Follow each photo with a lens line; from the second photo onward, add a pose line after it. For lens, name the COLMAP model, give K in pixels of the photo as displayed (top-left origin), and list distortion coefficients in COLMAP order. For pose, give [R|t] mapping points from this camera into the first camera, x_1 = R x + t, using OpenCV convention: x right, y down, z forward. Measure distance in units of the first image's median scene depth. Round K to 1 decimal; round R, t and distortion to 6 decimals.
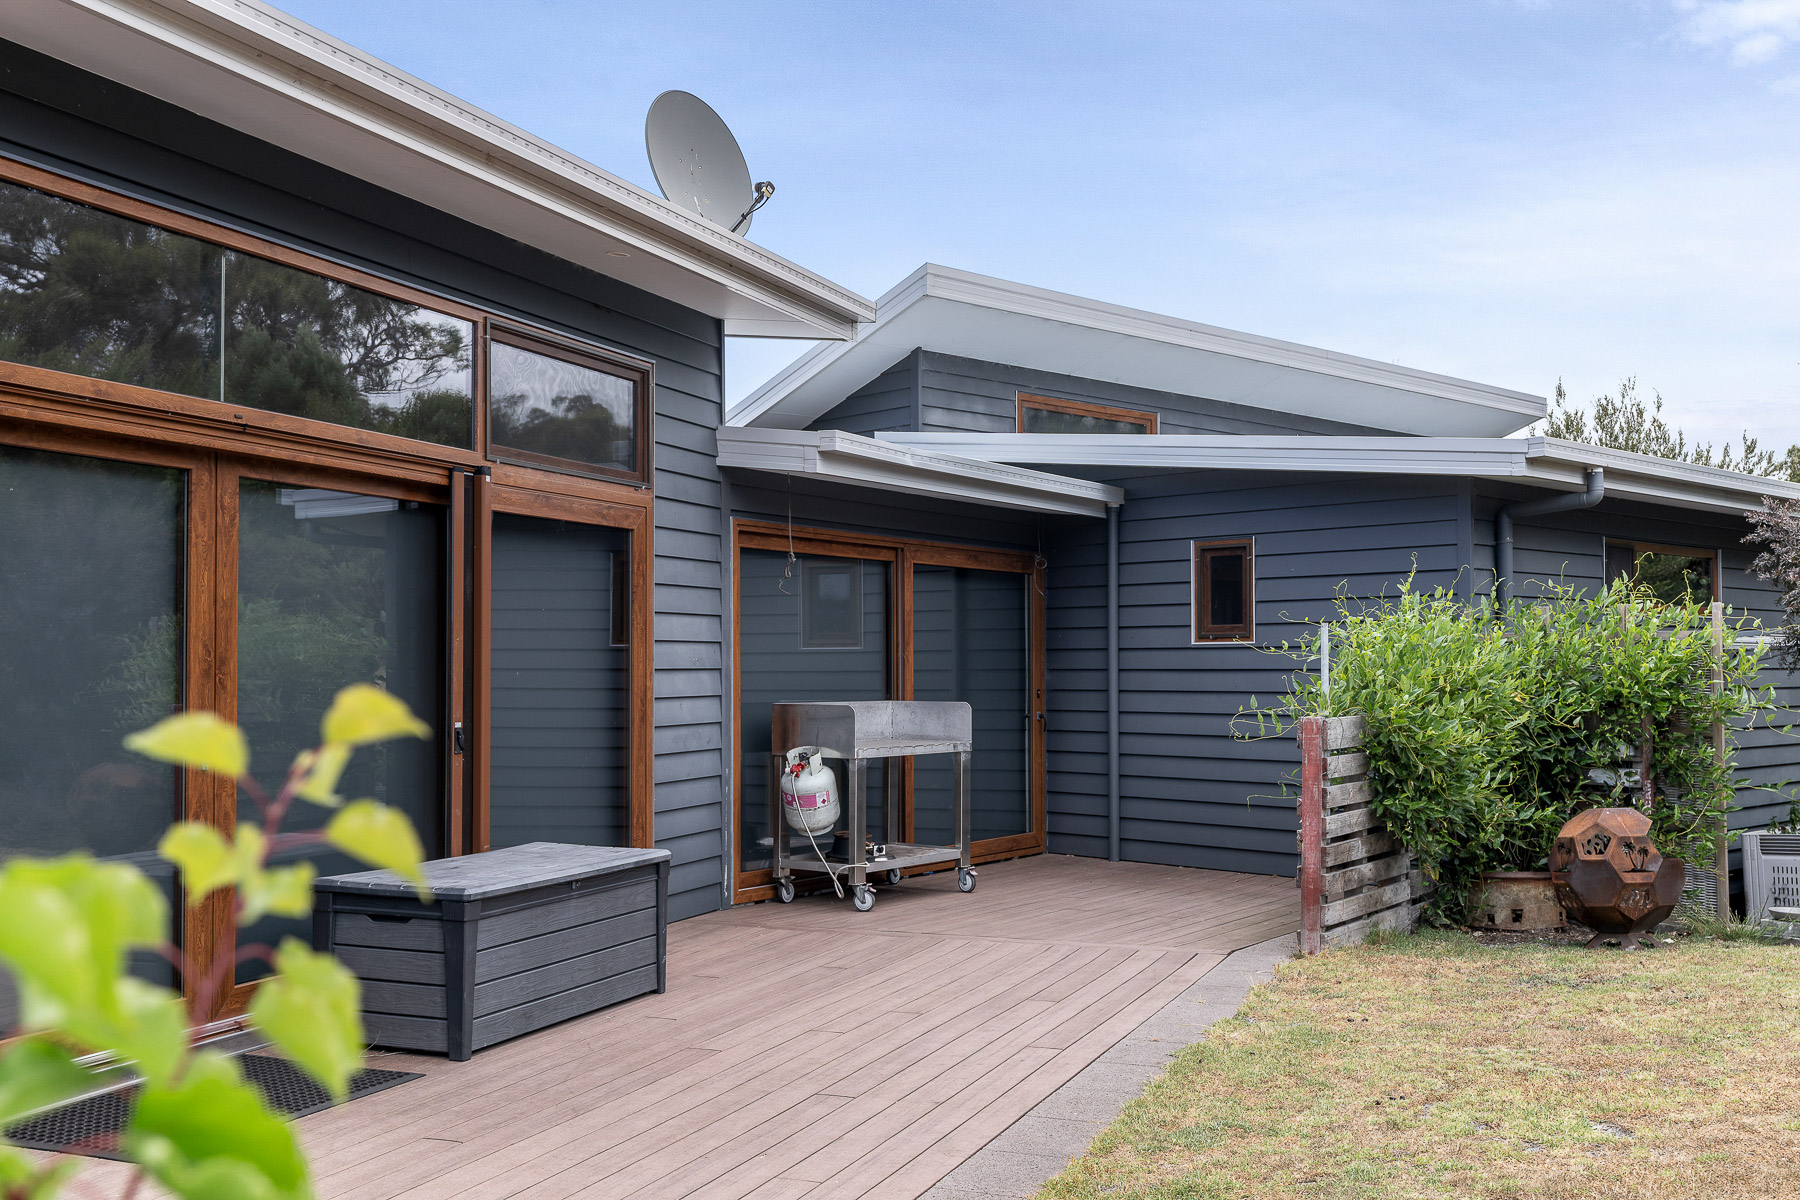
lens RADIAL K [[1798.5, 0, 899.5], [0, 1798.5, 606.8], [0, 0, 1]] dist [0.022028, 0.000000]
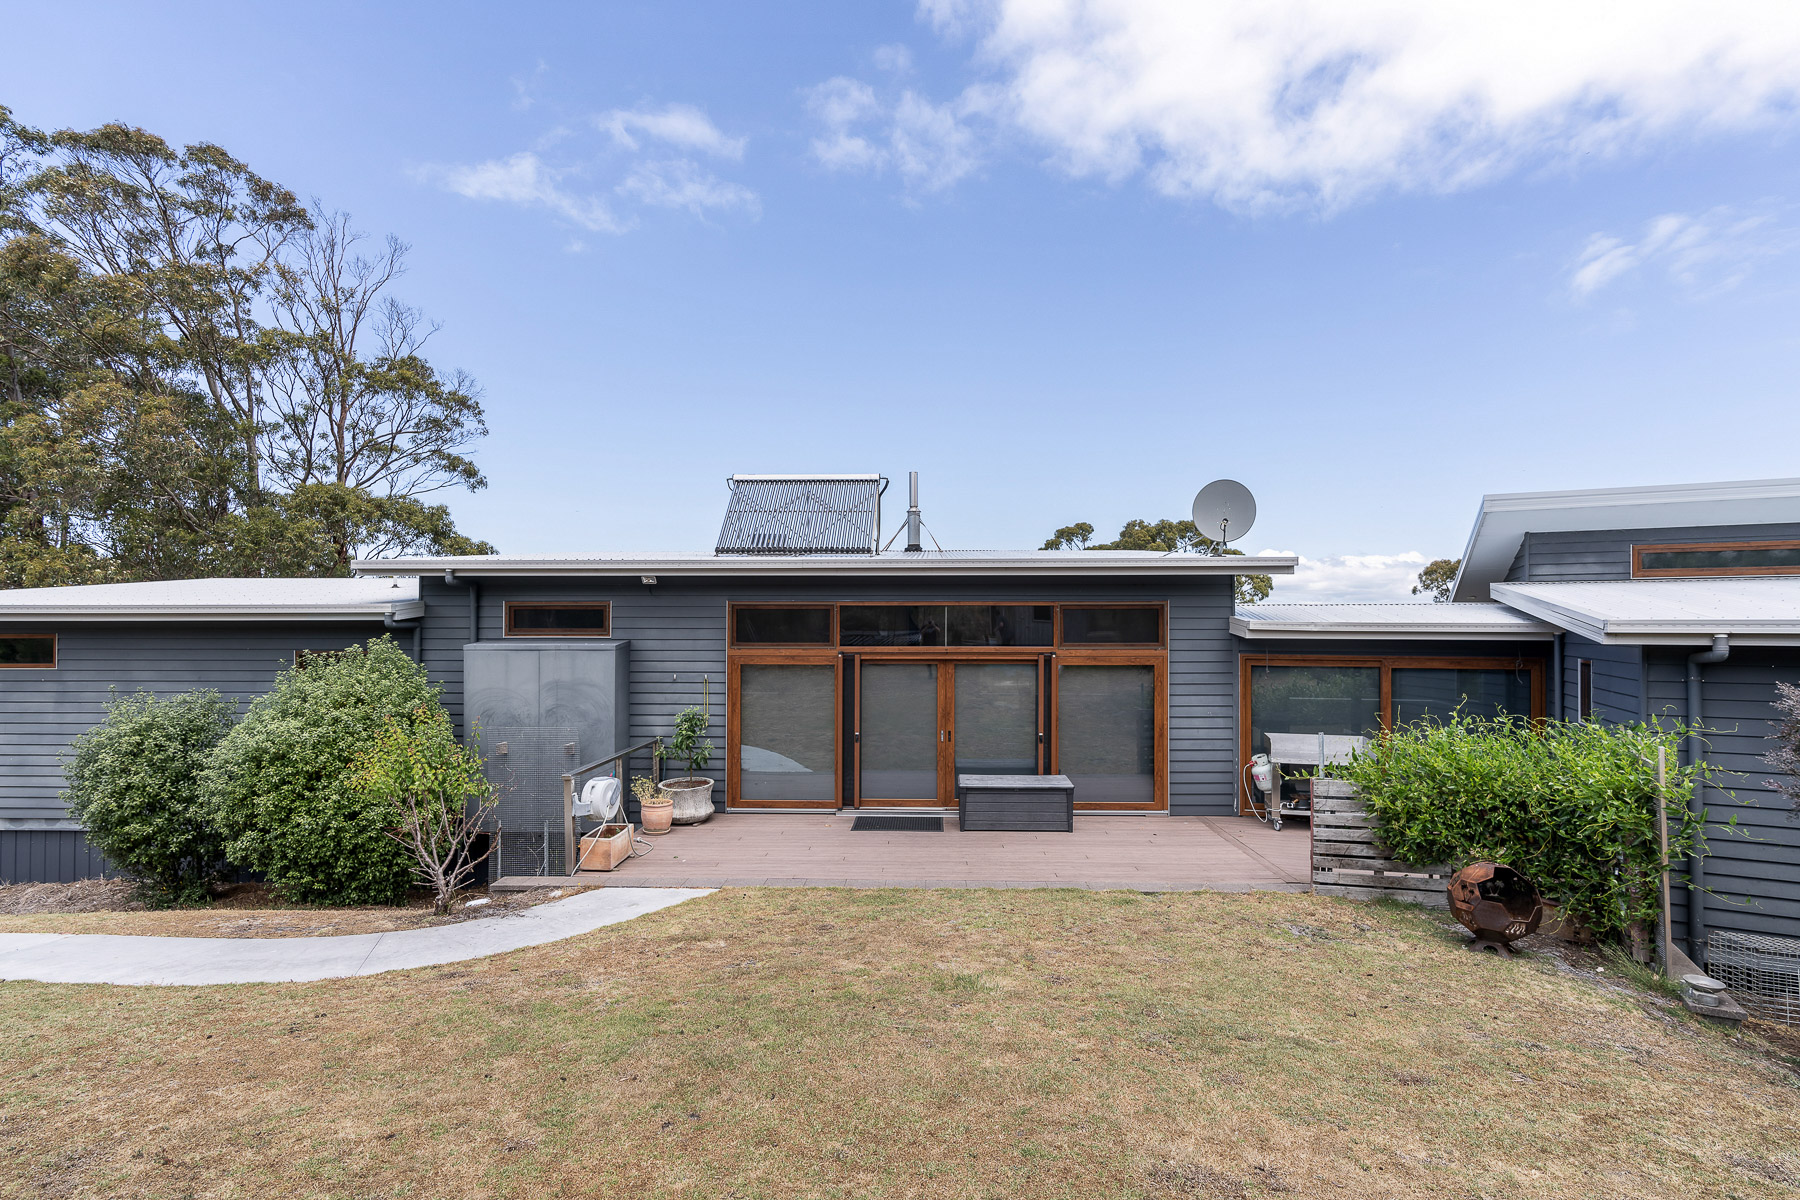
lens RADIAL K [[831.5, 0, 901.2], [0, 831.5, 604.4], [0, 0, 1]] dist [0.001454, 0.000121]
pose [[0.333006, -0.024729, -0.942600, 0.894296], [0.032616, 0.999360, -0.014696, -0.126439], [0.942360, -0.025850, 0.333600, 0.230498]]
